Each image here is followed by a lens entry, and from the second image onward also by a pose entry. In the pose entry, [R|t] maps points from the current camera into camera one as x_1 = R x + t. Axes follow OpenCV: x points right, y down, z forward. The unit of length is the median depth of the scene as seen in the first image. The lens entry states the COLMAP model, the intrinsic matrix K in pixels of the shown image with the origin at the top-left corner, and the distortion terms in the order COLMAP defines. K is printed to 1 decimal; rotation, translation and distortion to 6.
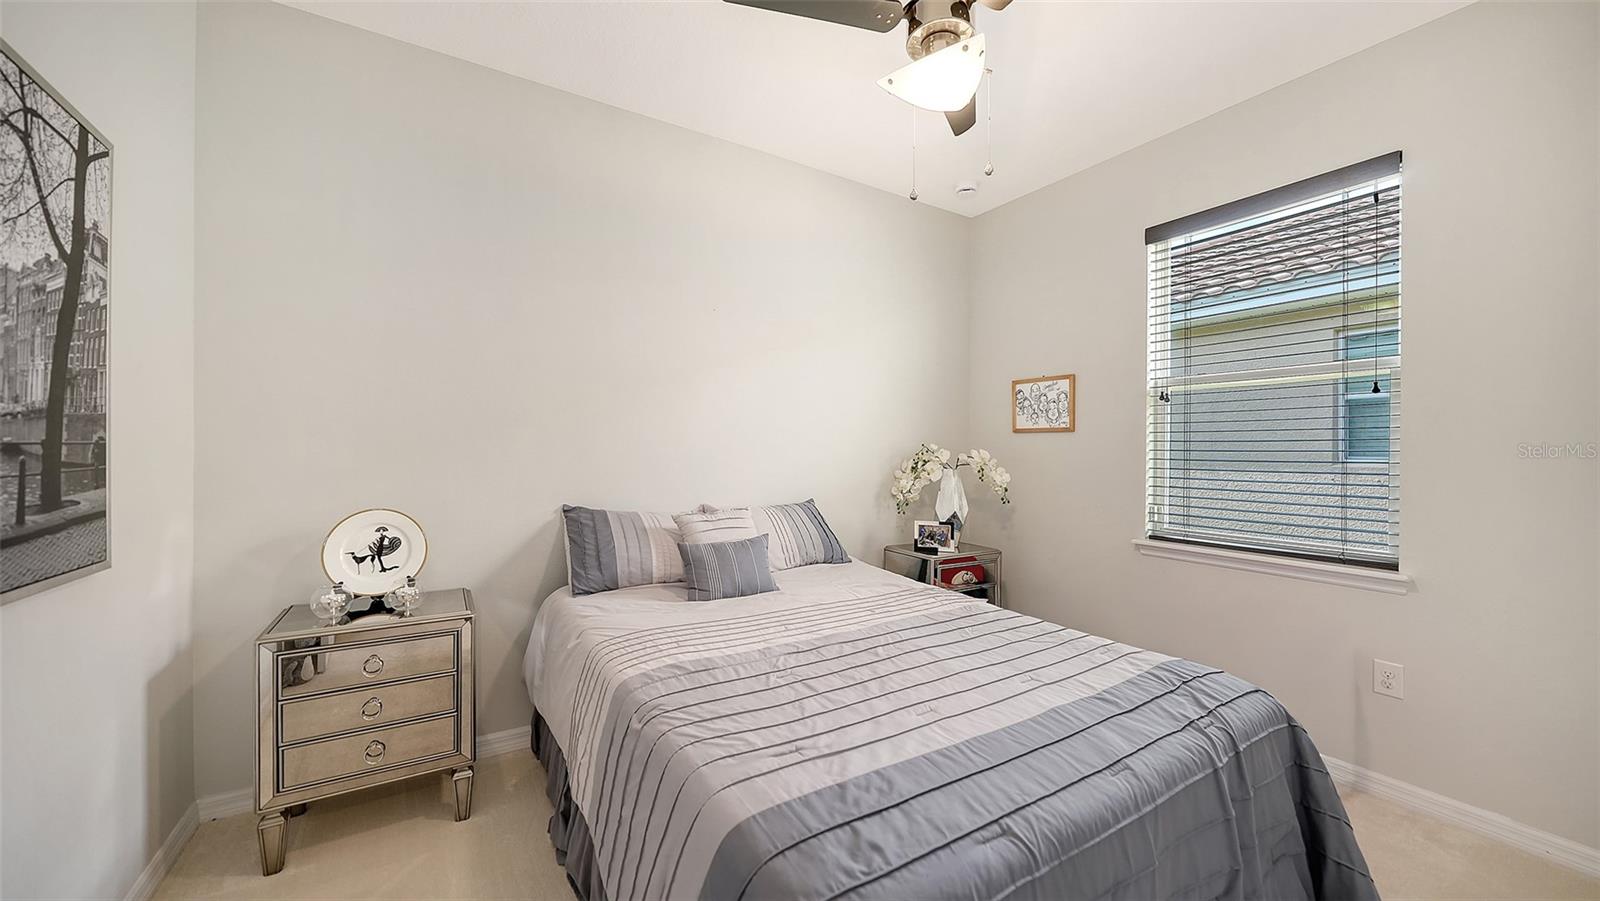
lens RADIAL K [[582.8, 0, 800.0], [0, 582.8, 450.5], [0, 0, 1]] dist [-0.000933, 0.000050]
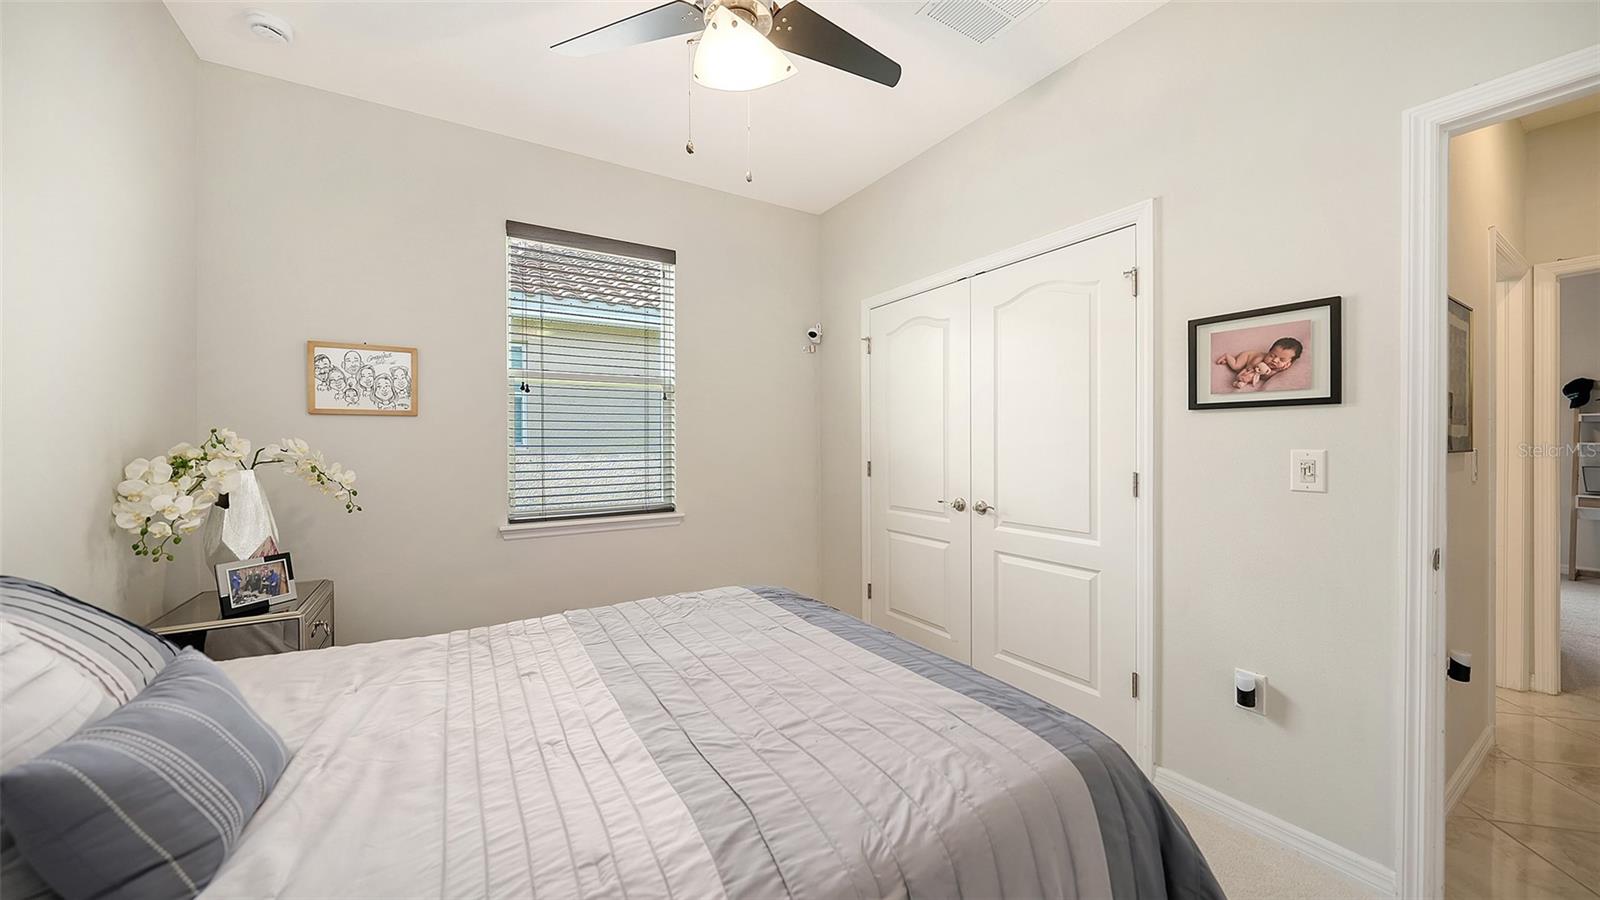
lens RADIAL K [[554.0, 0, 798.8], [0, 554.0, 443.5], [0, 0, 1]] dist [-0.000518, -0.000147]
pose [[-0.009275, -0.014923, 0.999846, -0.335503], [0.005355, 0.999874, 0.014973, -0.001679], [-0.999943, 0.005493, -0.009194, 0.439441]]
